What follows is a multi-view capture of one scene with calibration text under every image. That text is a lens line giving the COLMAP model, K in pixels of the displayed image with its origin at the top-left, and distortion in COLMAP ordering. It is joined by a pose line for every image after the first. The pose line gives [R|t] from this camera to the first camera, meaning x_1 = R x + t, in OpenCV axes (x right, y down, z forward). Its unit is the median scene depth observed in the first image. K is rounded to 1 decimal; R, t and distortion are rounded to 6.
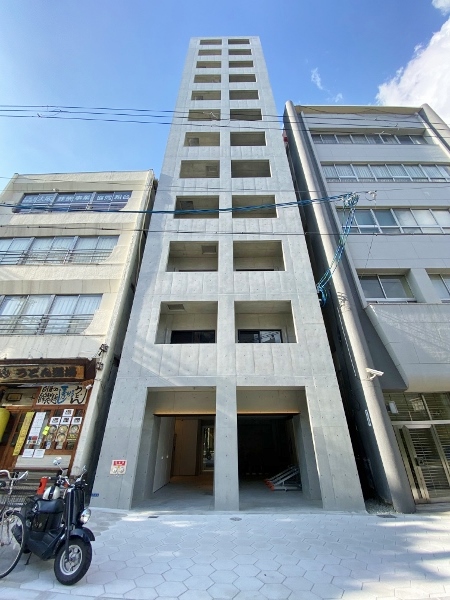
lens RADIAL K [[242.7, 0, 228.8], [0, 242.7, 301.6], [0, 0, 1]] dist [-0.000743, -0.000053]
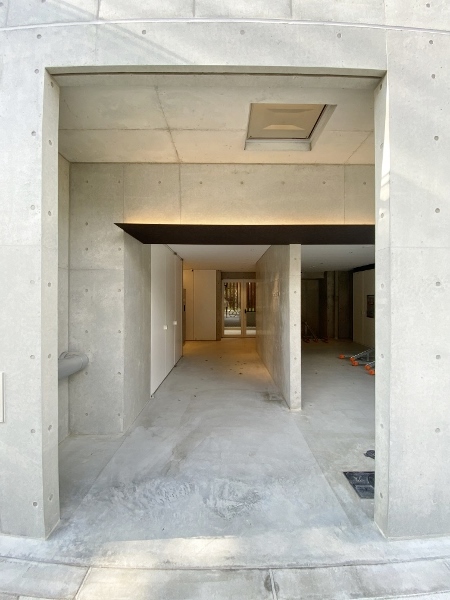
lens RADIAL K [[242.7, 0, 225.1], [0, 242.7, 299.5], [0, 0, 1]] dist [-0.000743, -0.000053]
pose [[0.999936, 0.010927, -0.002966, -0.146915], [-0.007940, 0.863470, 0.504338, 0.331285], [0.008072, -0.504282, 0.863501, 0.582855]]
